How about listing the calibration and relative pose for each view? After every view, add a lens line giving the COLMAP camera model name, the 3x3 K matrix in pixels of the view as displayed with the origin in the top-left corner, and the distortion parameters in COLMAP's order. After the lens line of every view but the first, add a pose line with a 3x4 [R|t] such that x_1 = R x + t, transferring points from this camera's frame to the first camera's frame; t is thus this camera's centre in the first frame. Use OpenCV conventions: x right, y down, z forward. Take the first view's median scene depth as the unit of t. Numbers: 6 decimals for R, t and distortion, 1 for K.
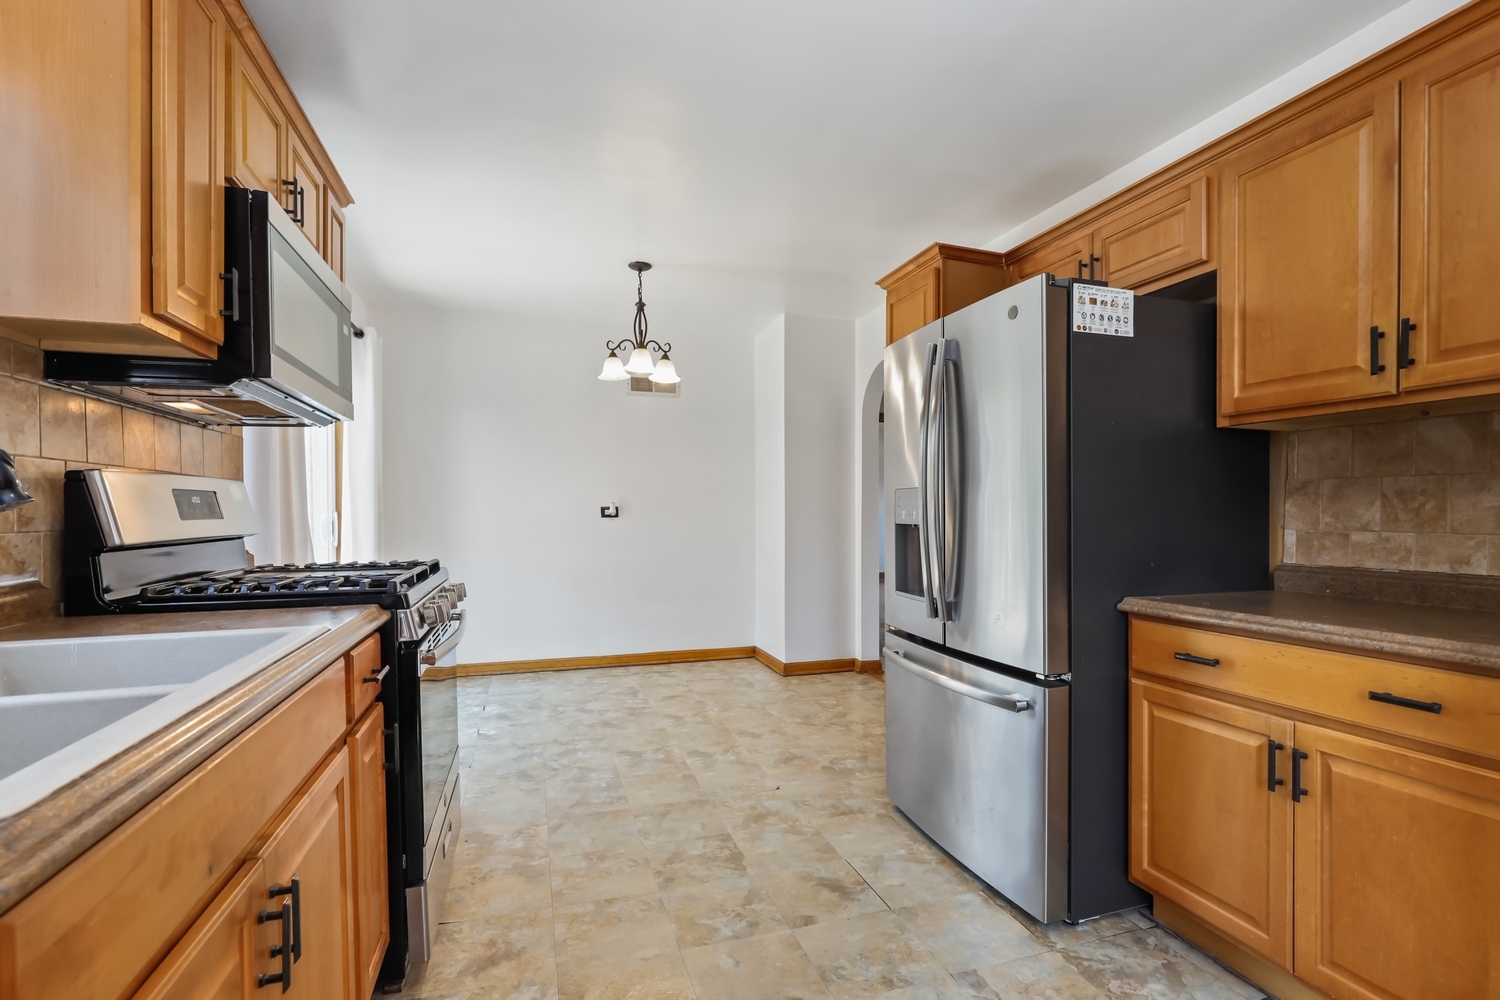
lens RADIAL K [[693.4, 0, 757.5], [0, 693.4, 505.1], [0, 0, 1]] dist [-0.016157, 0.003963]
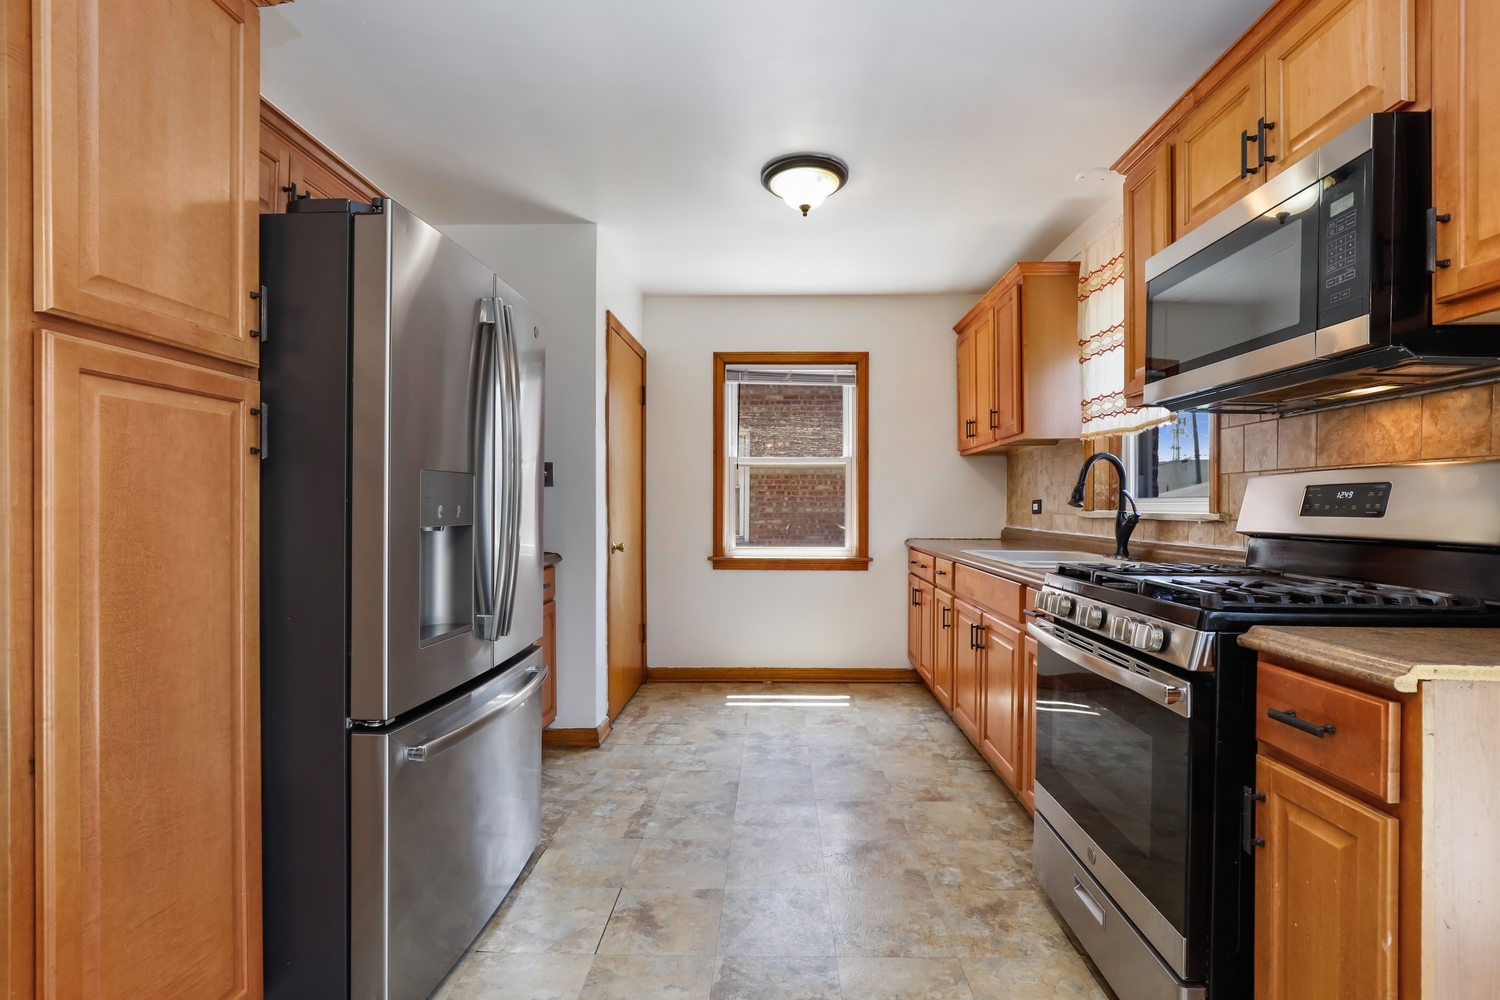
lens RADIAL K [[693.4, 0, 757.5], [0, 693.4, 505.1], [0, 0, 1]] dist [-0.016157, 0.003963]
pose [[-0.941437, -0.001703, 0.337185, -0.311671], [-0.004676, 0.999957, -0.008004, 0.012022], [-0.337157, -0.009112, -0.941404, 1.700324]]
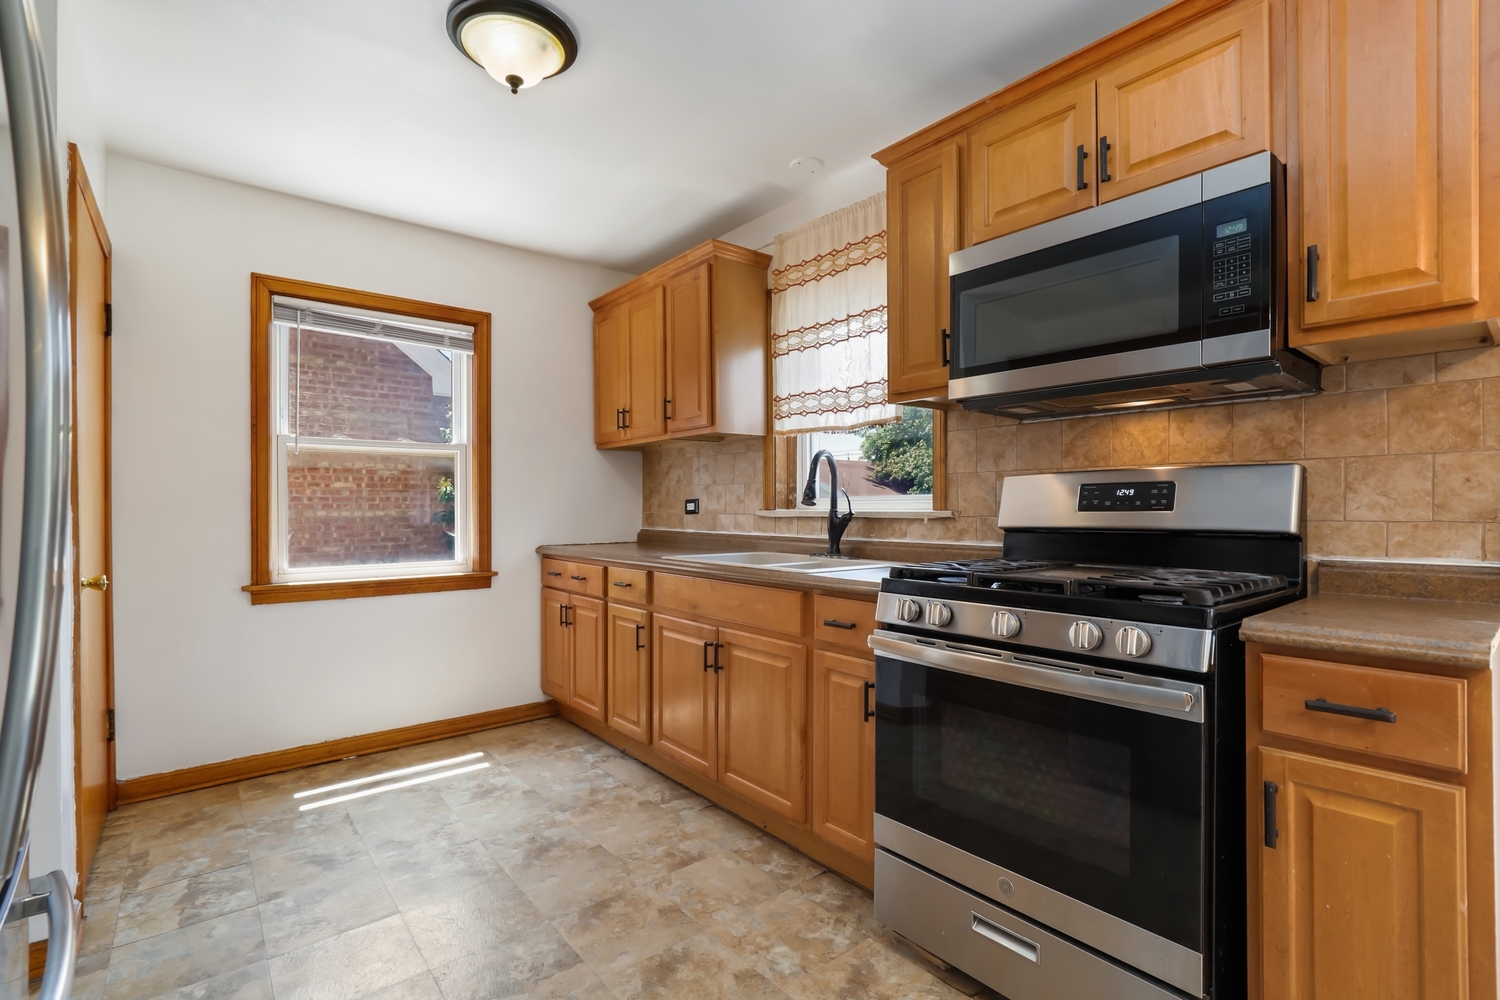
lens RADIAL K [[693.4, 0, 757.5], [0, 693.4, 505.1], [0, 0, 1]] dist [-0.016157, 0.003963]
pose [[-0.929505, 0.001901, -0.368804, 0.067929], [0.006337, 0.999921, -0.010819, 0.014284], [0.368755, -0.012393, -0.929444, 1.422075]]
